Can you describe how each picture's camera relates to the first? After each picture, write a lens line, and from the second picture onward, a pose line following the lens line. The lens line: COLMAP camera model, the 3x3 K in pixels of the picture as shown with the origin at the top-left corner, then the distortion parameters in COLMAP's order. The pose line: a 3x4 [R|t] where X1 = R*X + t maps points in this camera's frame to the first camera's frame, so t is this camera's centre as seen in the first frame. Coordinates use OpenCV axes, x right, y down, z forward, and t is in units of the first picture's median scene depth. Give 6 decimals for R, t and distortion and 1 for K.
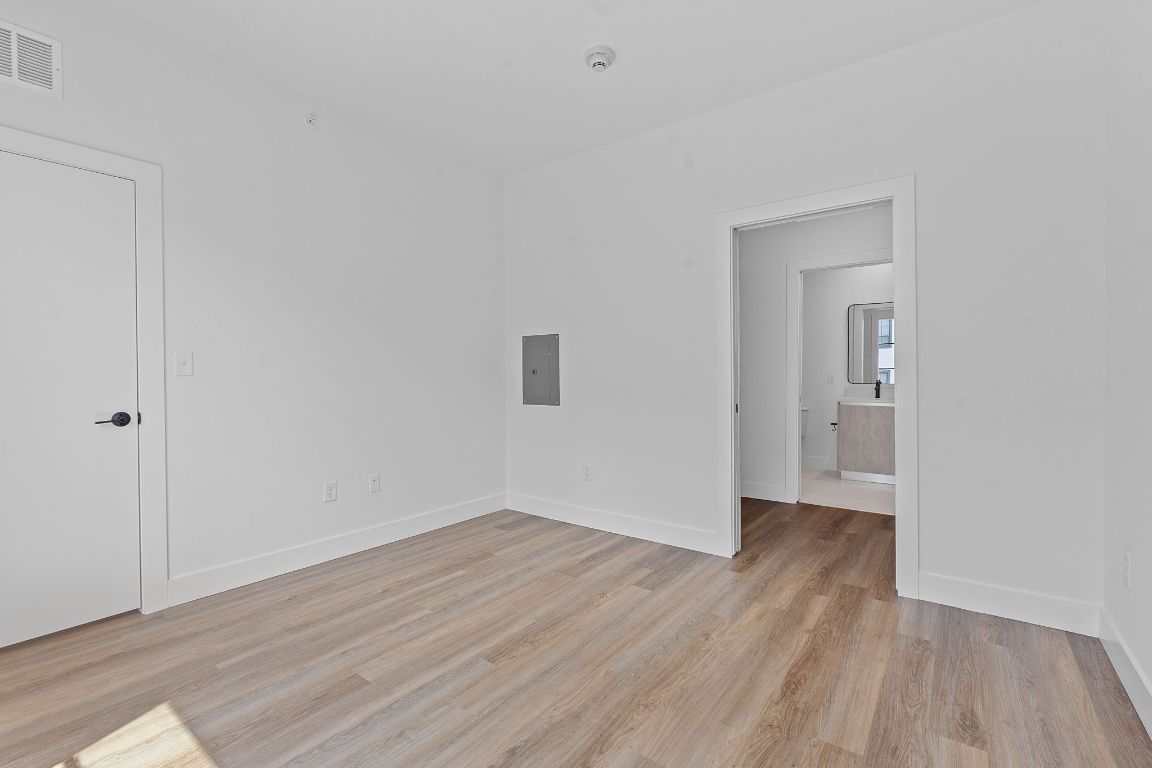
lens RADIAL K [[509.2, 0, 573.6], [0, 509.2, 380.4], [0, 0, 1]] dist [-0.006303, -0.000070]
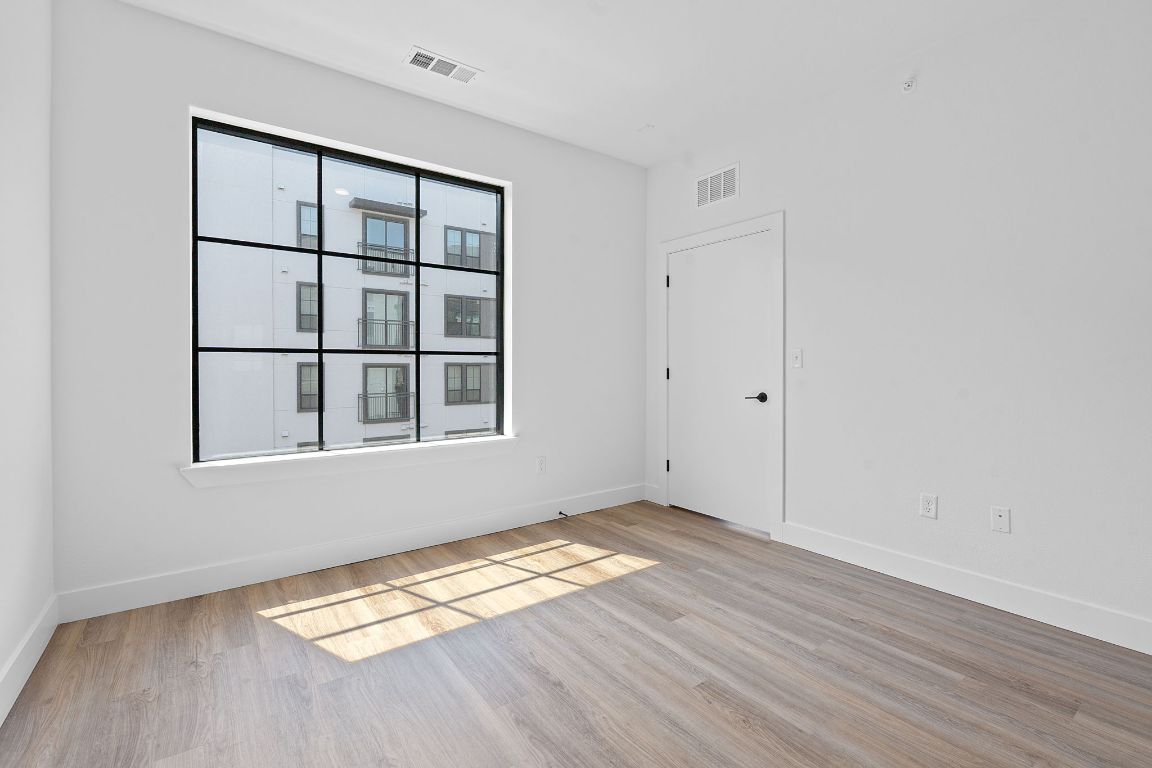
lens RADIAL K [[509.2, 0, 576.6], [0, 509.2, 371.7], [0, 0, 1]] dist [-0.006303, -0.000070]
pose [[-0.278256, 0.010922, -0.960445, 0.752631], [-0.015431, 0.999755, 0.015840, -0.013437], [0.960383, 0.019229, -0.278020, 1.022162]]
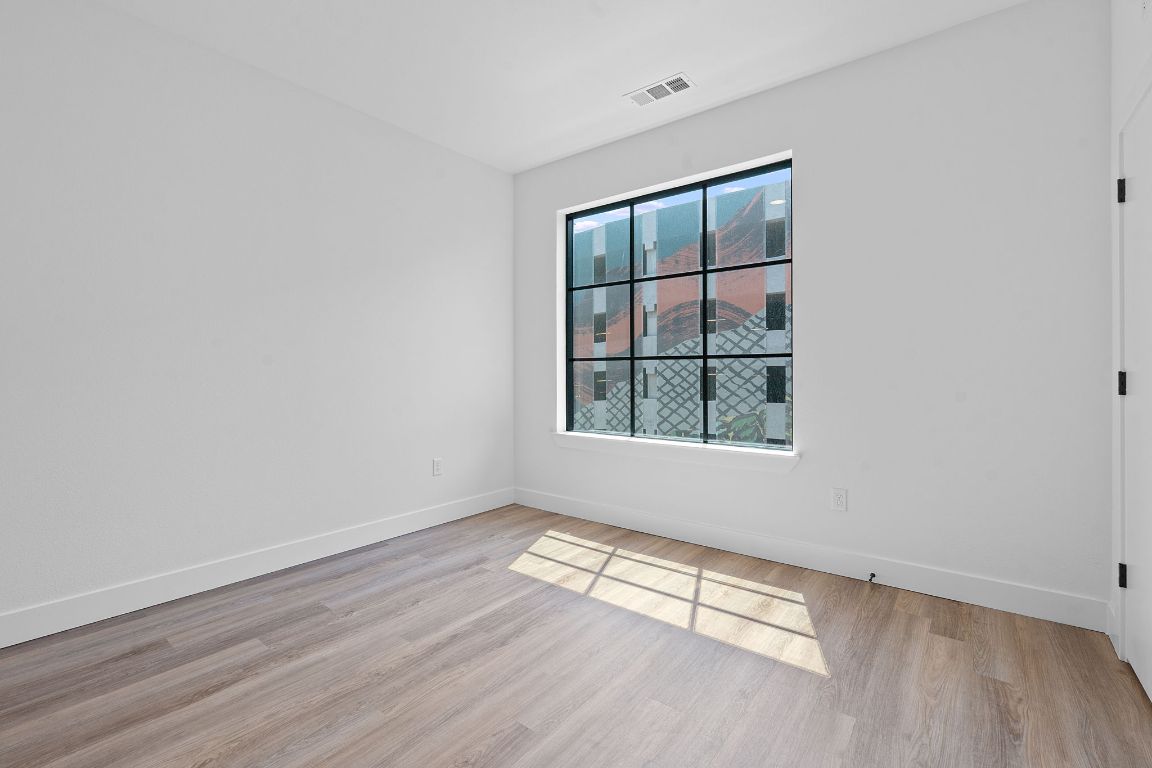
lens RADIAL K [[509.2, 0, 577.6], [0, 509.2, 375.5], [0, 0, 1]] dist [-0.006303, -0.000070]
pose [[-0.999907, 0.002098, 0.013512, -0.257634], [0.002384, 0.999773, 0.021150, -0.016225], [-0.013465, 0.021180, -0.999685, 1.773118]]
